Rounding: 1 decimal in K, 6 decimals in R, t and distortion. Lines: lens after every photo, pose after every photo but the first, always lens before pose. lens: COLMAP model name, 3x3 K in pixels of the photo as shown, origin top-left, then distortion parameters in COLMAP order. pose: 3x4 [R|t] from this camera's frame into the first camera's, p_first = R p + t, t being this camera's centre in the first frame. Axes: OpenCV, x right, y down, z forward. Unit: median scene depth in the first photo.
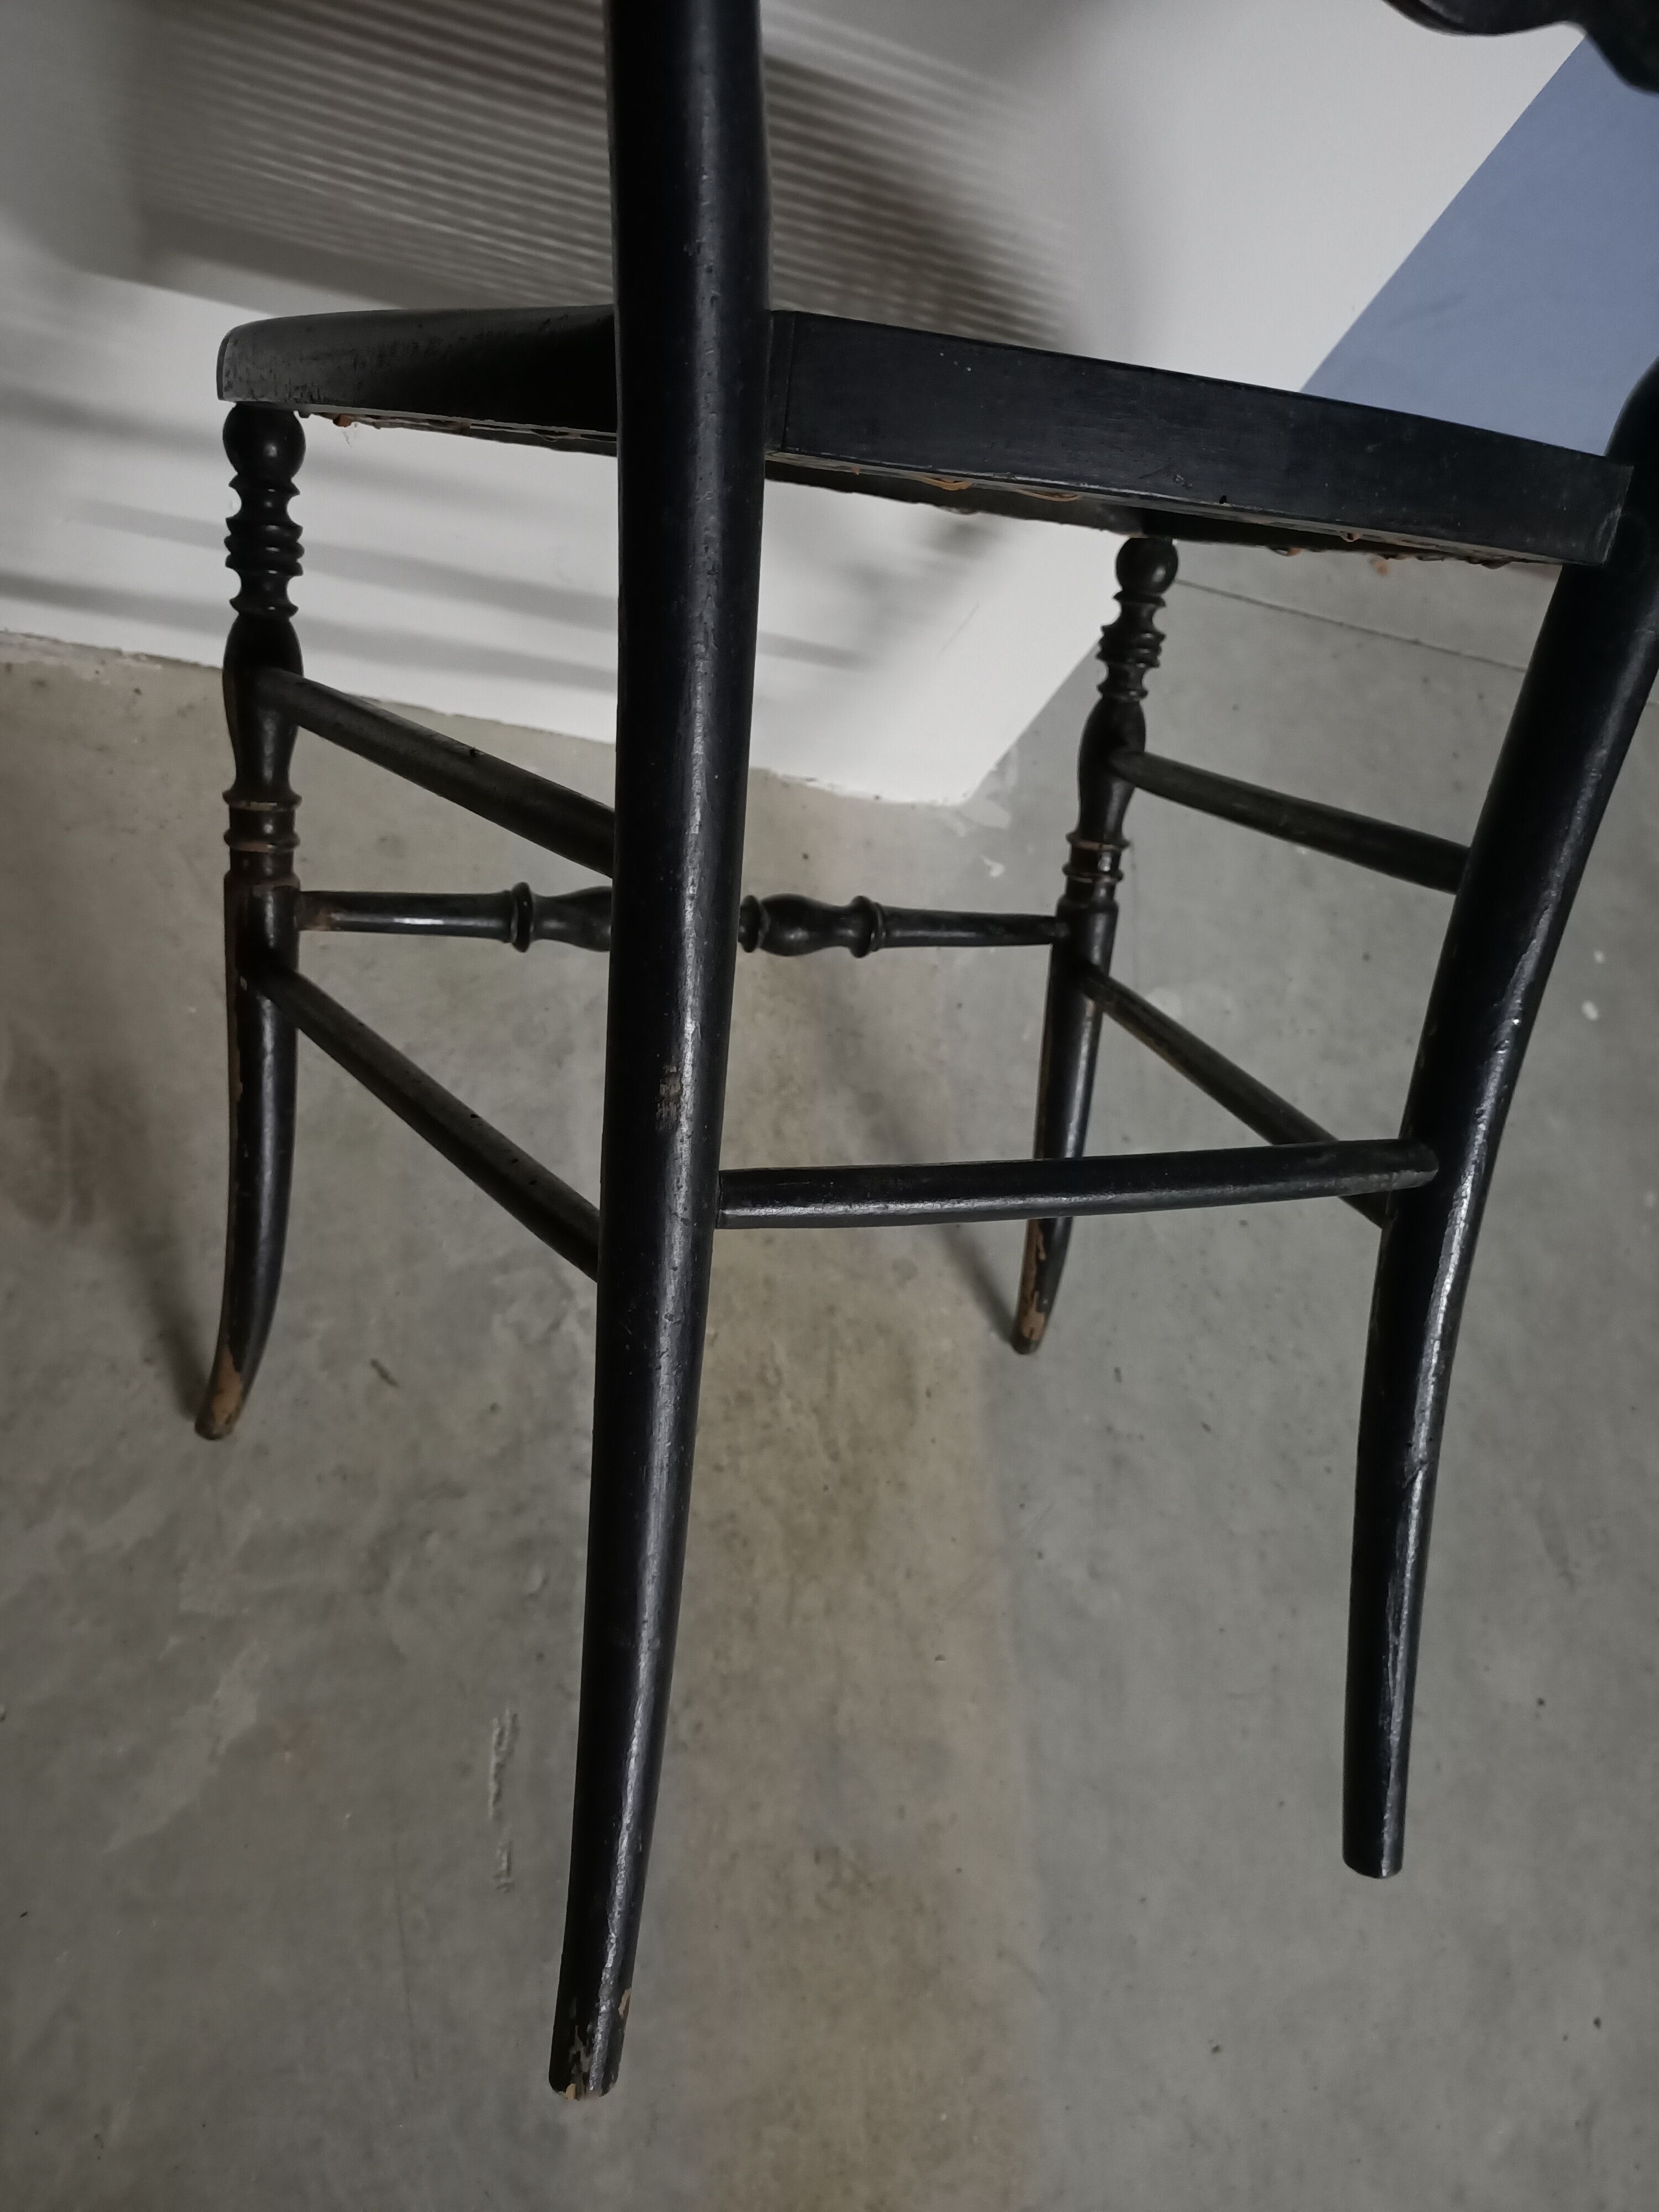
lens RADIAL K [[1673.4, 0, 831.8], [0, 1673.4, 1119.1], [0, 0, 1]] dist [0.062138, -0.081921]
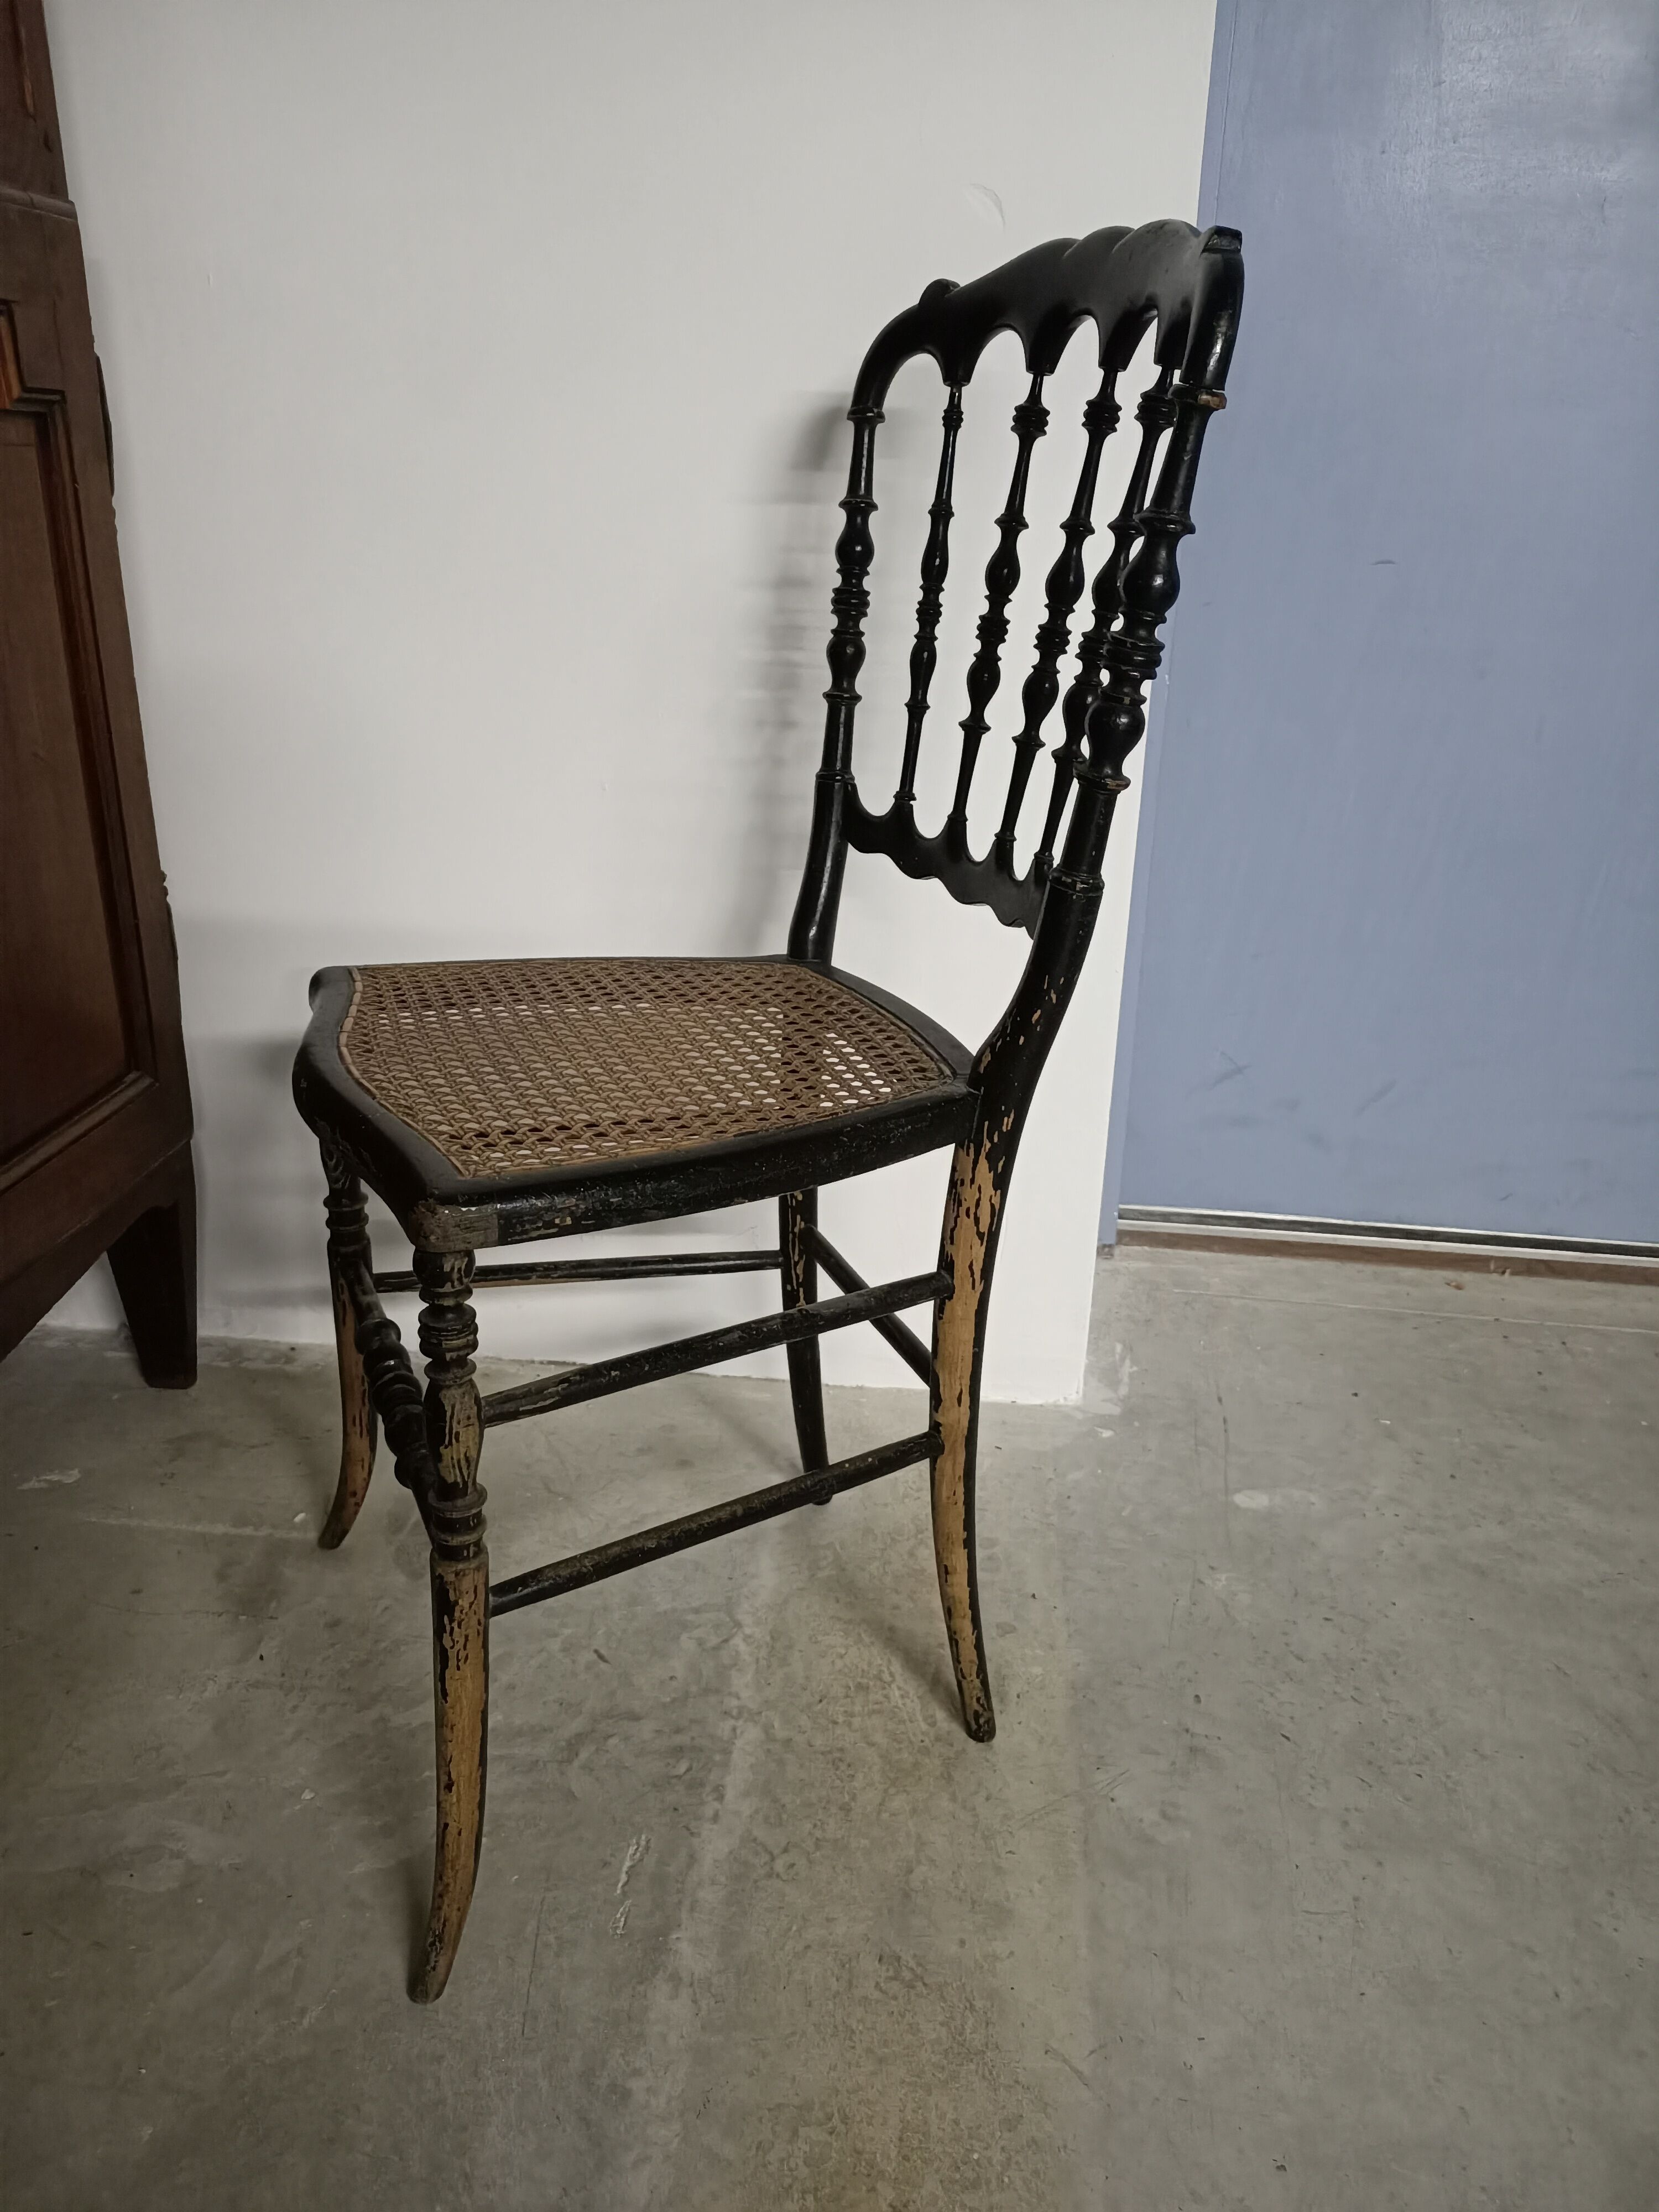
lens RADIAL K [[1673.4, 0, 823.2], [0, 1673.4, 1089.3], [0, 0, 1]] dist [0.062138, -0.081921]
pose [[0.927923, -0.264485, -0.262689, 0.402136], [-0.013800, 0.679839, -0.733231, 0.842258], [0.372515, 0.684008, 0.627189, -0.162202]]
